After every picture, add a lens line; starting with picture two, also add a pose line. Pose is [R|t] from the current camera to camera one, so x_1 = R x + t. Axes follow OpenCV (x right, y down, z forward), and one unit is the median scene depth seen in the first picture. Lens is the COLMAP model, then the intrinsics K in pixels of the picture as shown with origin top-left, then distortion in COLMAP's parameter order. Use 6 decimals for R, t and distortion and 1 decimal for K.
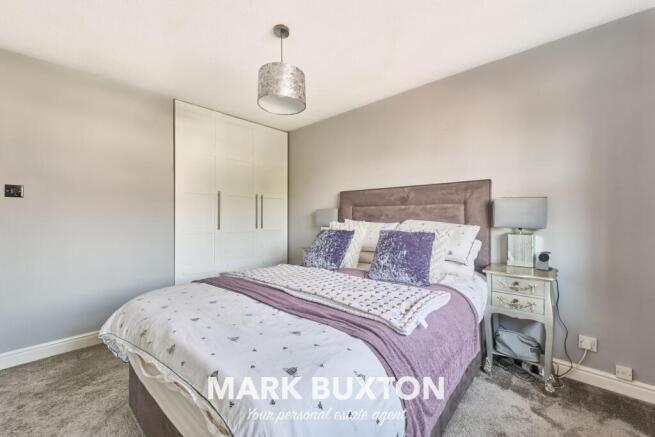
lens RADIAL K [[264.6, 0, 330.1], [0, 264.6, 217.0], [0, 0, 1]] dist [0.001063, 0.000095]
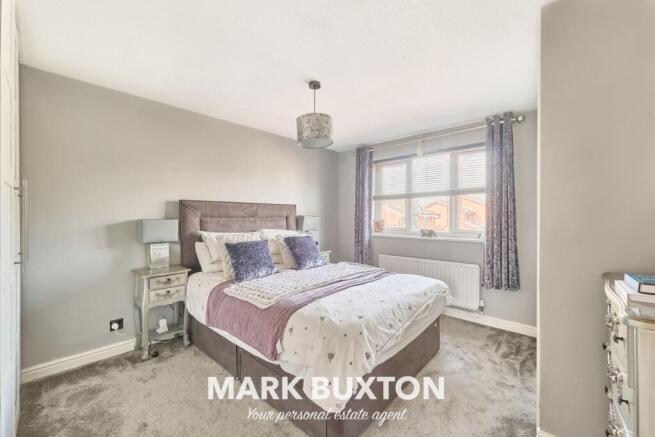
lens RADIAL K [[264.6, 0, 332.2], [0, 264.6, 217.6], [0, 0, 1]] dist [0.001063, 0.000095]
pose [[0.013899, 0.006473, 0.999882, -0.979158], [0.001442, 0.999978, -0.006493, -0.038889], [-0.999902, 0.001532, 0.013889, 0.609912]]
